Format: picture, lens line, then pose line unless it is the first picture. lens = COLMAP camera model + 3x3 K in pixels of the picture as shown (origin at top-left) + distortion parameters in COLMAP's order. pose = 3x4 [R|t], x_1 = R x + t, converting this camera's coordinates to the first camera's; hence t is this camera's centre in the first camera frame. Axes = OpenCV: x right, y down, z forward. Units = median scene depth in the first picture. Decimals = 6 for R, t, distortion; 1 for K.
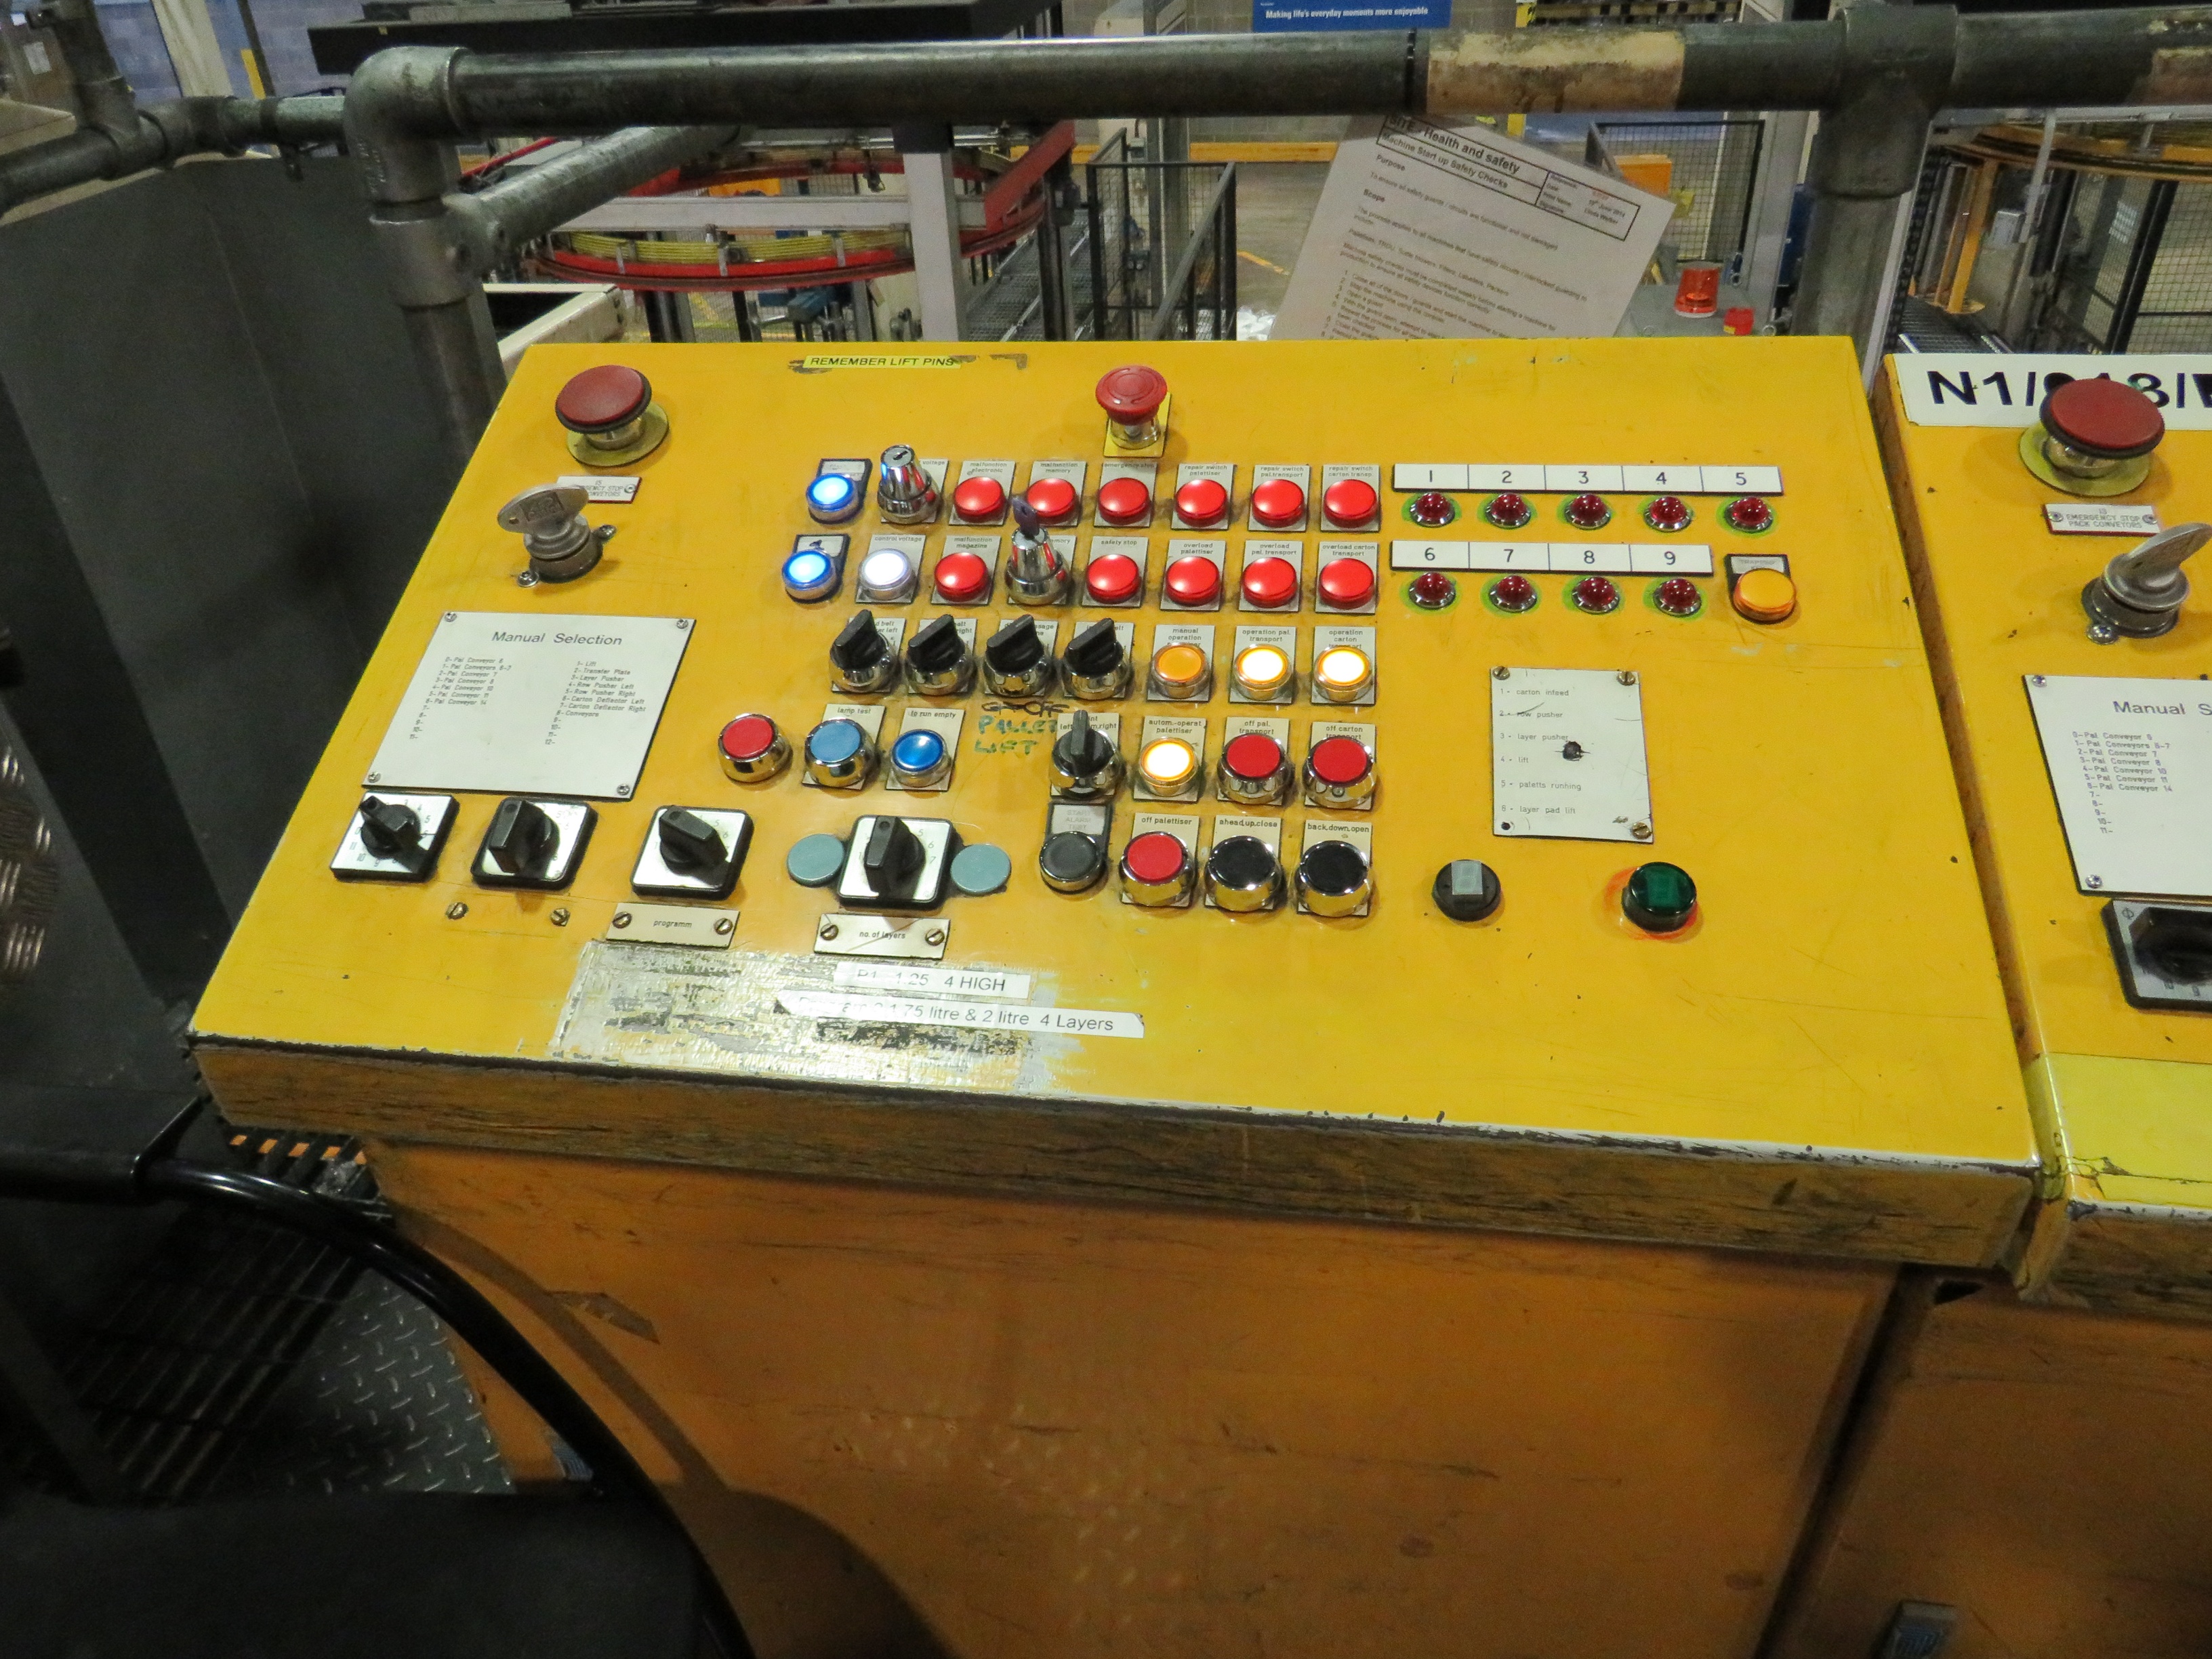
lens RADIAL K [[1521.7, 0, 1018.4], [0, 1521.7, 821.3], [0, 0, 1]] dist [-0.029711, 0.007386]
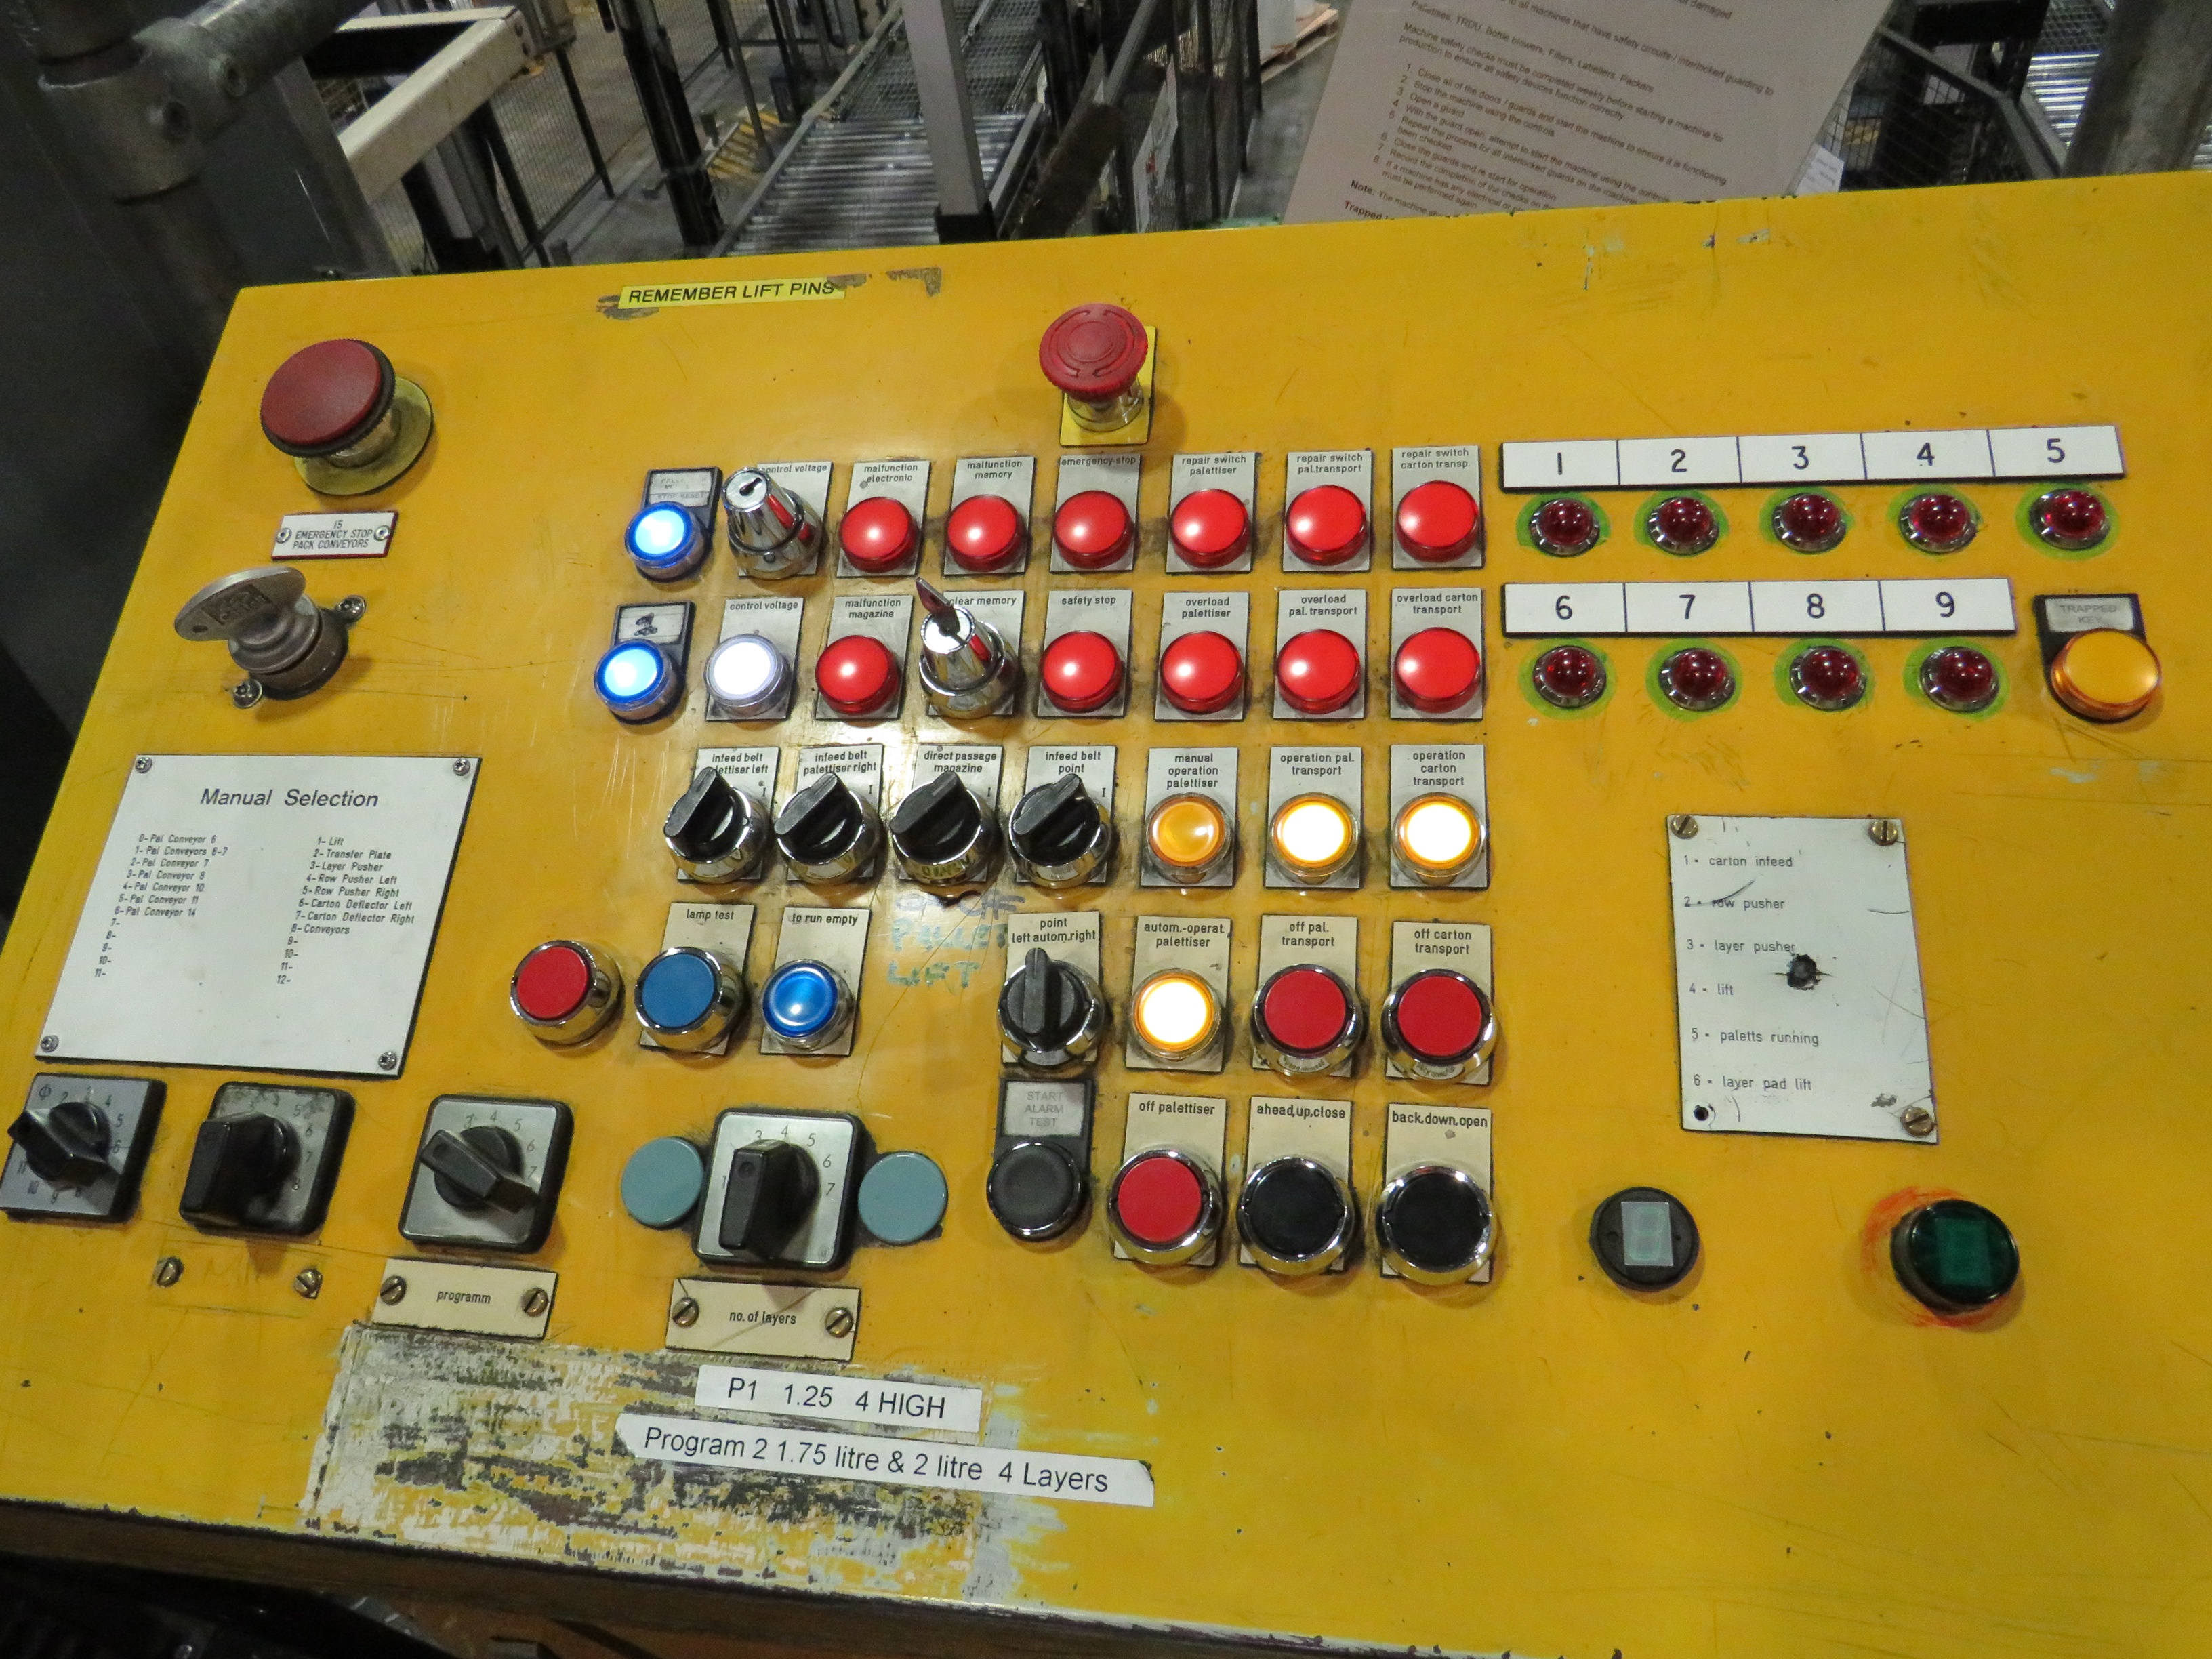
lens RADIAL K [[1521.7, 0, 1018.4], [0, 1521.7, 821.3], [0, 0, 1]] dist [-0.029711, 0.007386]
pose [[0.997152, -0.067217, -0.034211, 0.055604], [0.072787, 0.976473, 0.202986, -0.242510], [0.019762, -0.204898, 0.978584, 0.350703]]
